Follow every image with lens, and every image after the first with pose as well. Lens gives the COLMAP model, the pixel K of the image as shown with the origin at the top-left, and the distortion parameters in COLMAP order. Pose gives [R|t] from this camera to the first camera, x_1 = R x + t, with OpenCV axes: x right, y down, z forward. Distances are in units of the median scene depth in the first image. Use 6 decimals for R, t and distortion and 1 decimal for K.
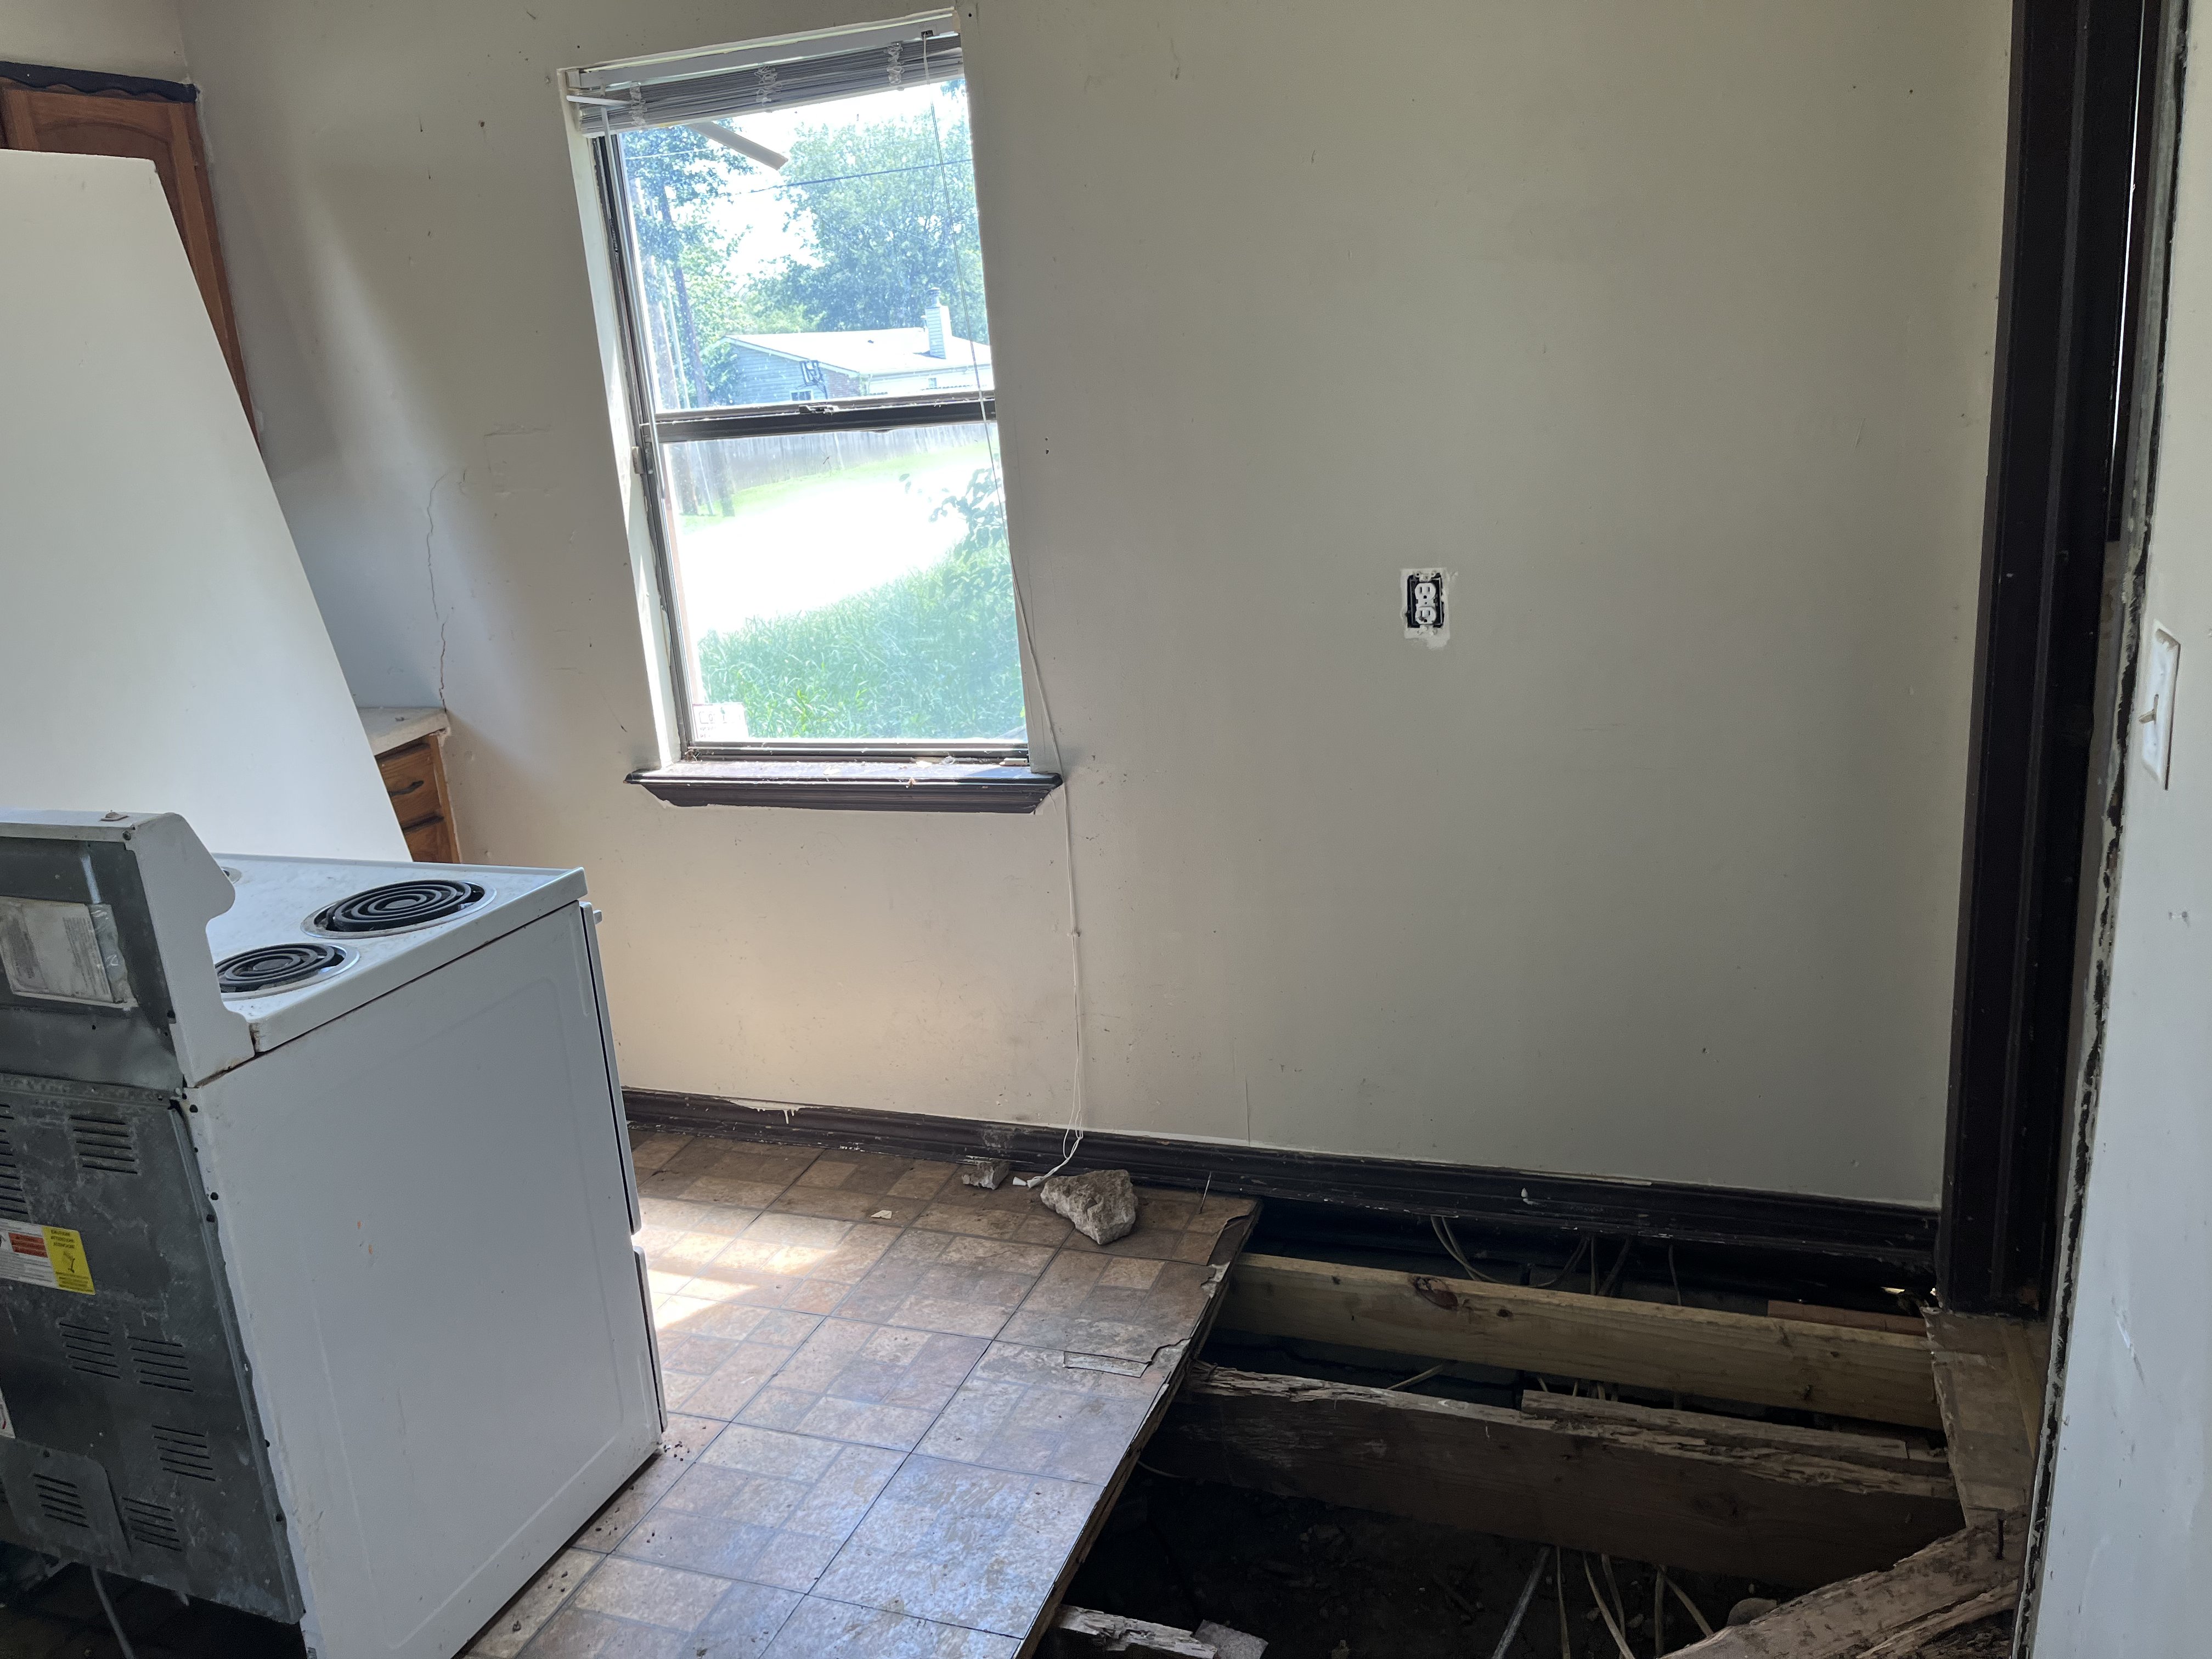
lens RADIAL K [[1680.4, 0, 1107.3], [0, 1680.4, 822.6], [0, 0, 1]] dist [0.031779, -0.034808]
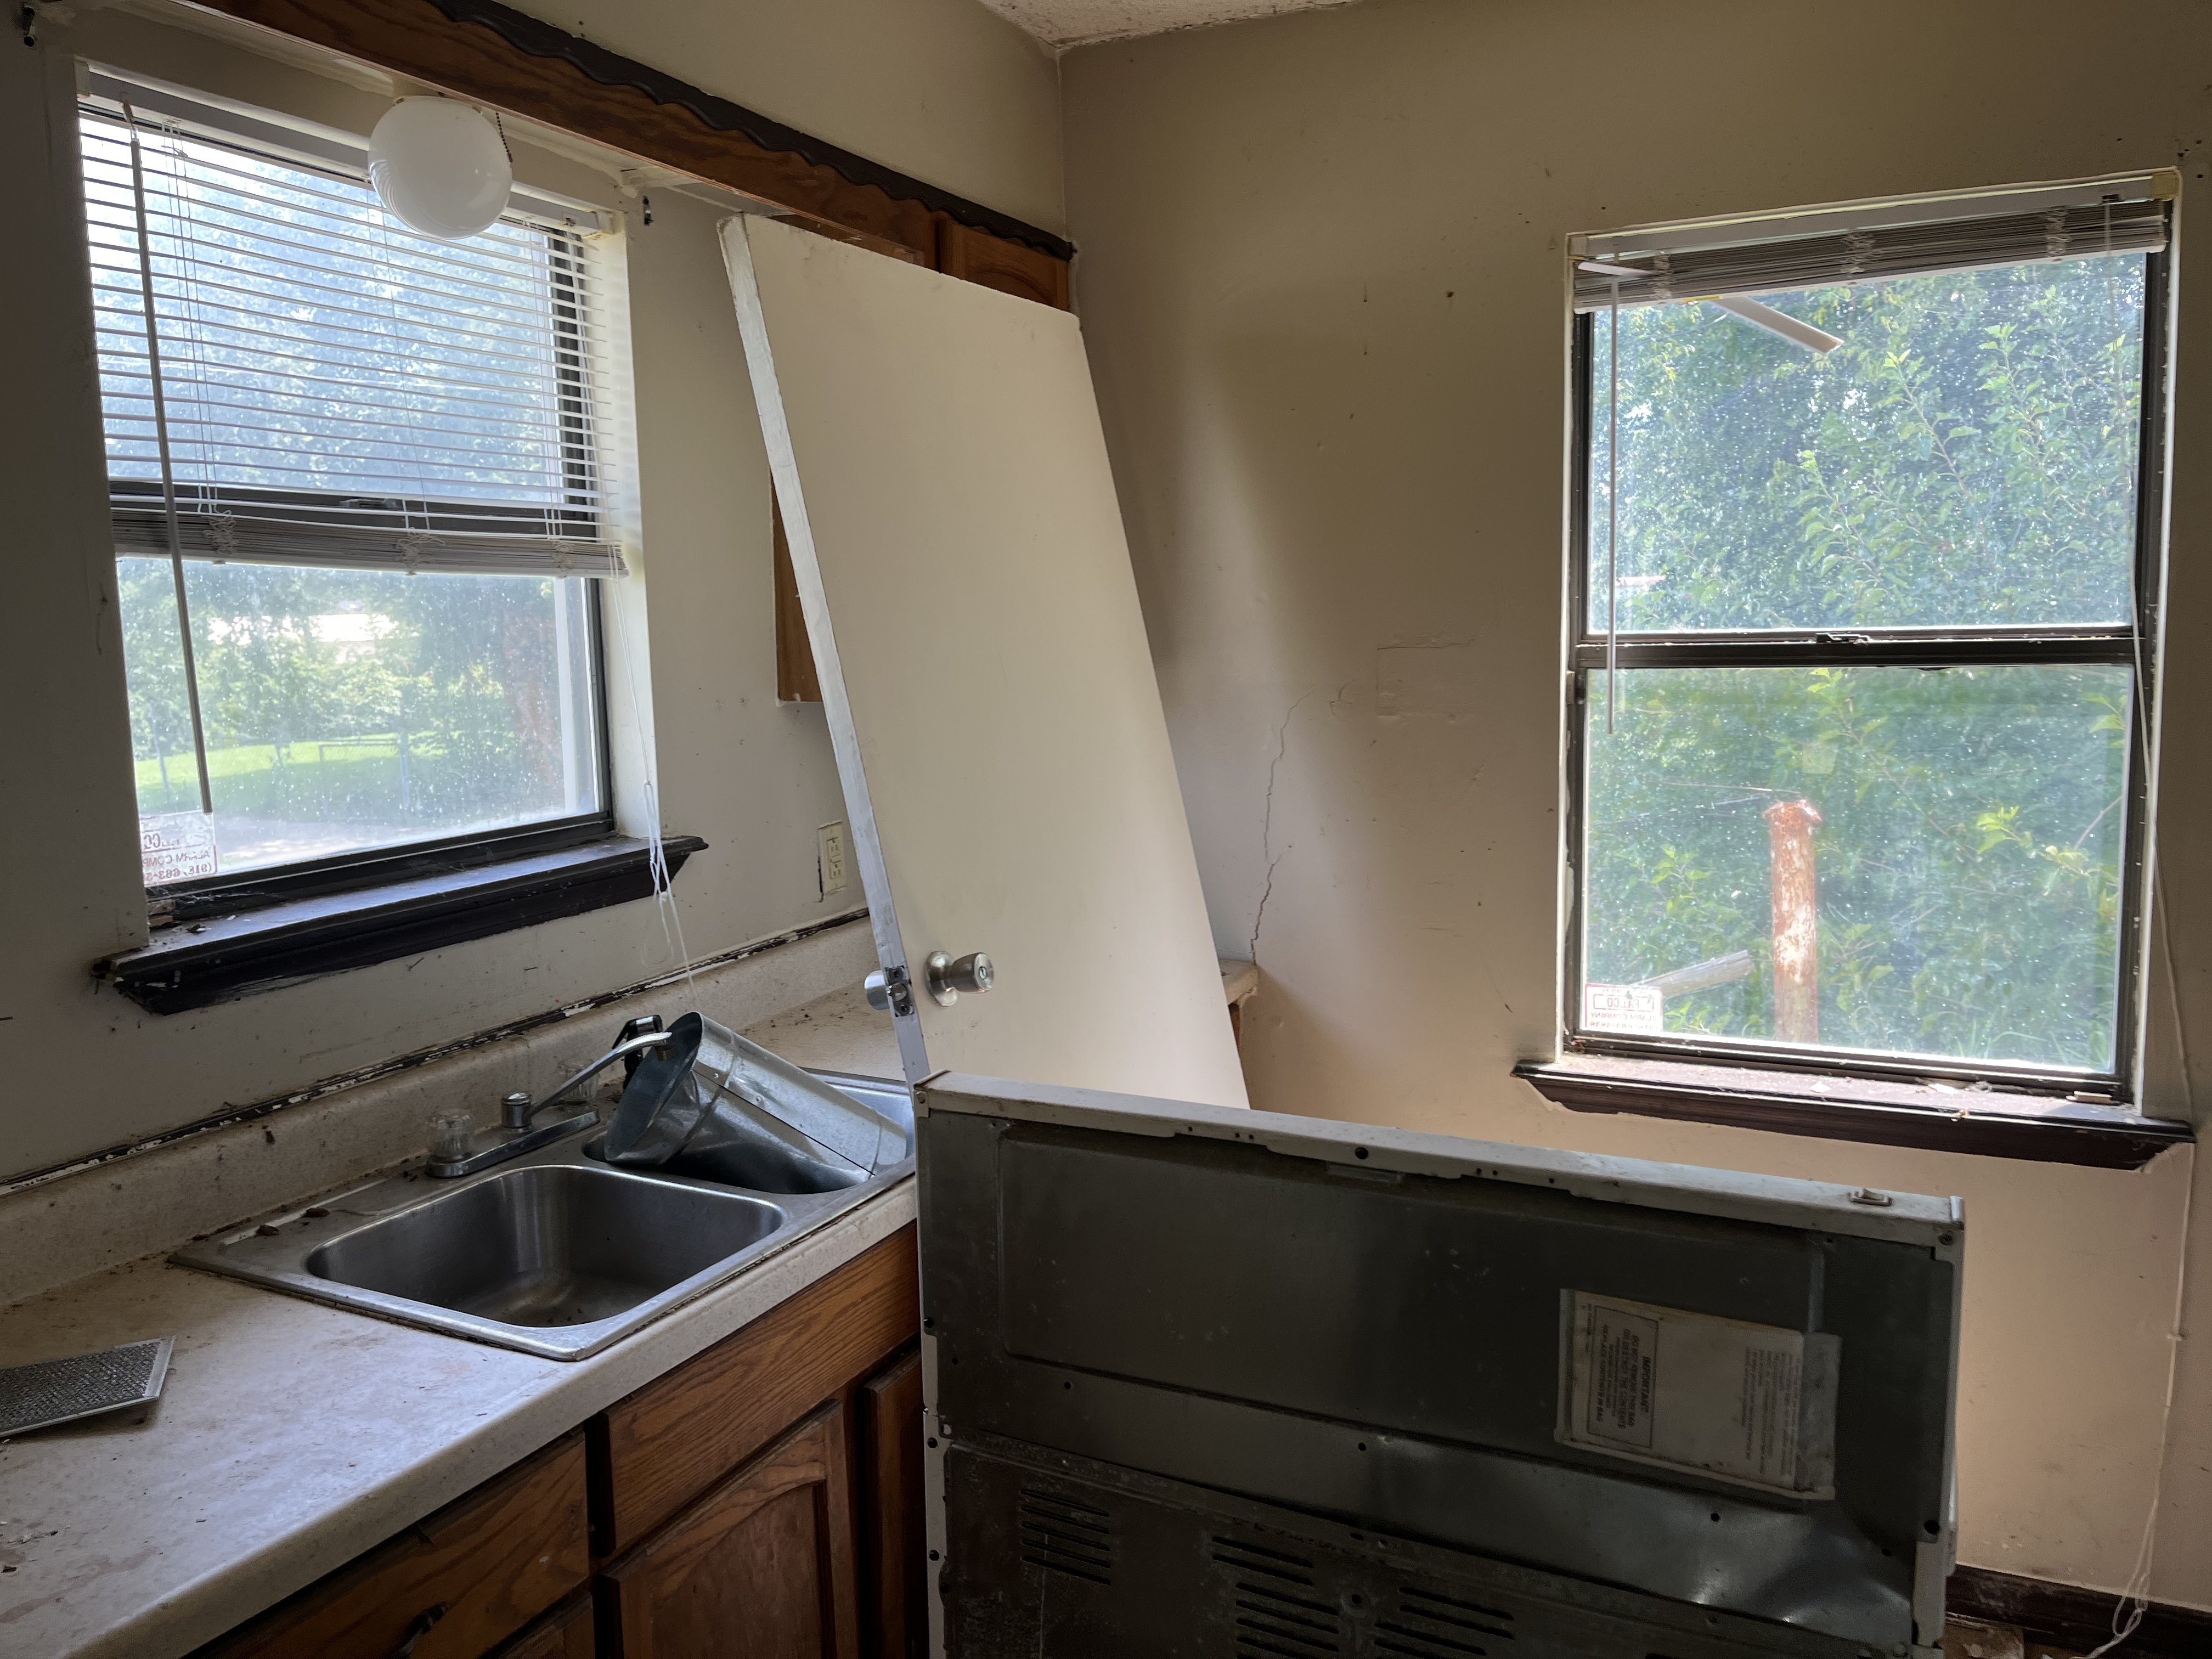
lens RADIAL K [[1680.4, 0, 1108.8], [0, 1680.4, 834.9], [0, 0, 1]] dist [0.031779, -0.034808]
pose [[0.993951, 0.069895, -0.084710, -0.447002], [-0.080775, 0.987862, -0.132682, -0.016171], [0.074408, 0.138722, 0.987532, 0.184362]]
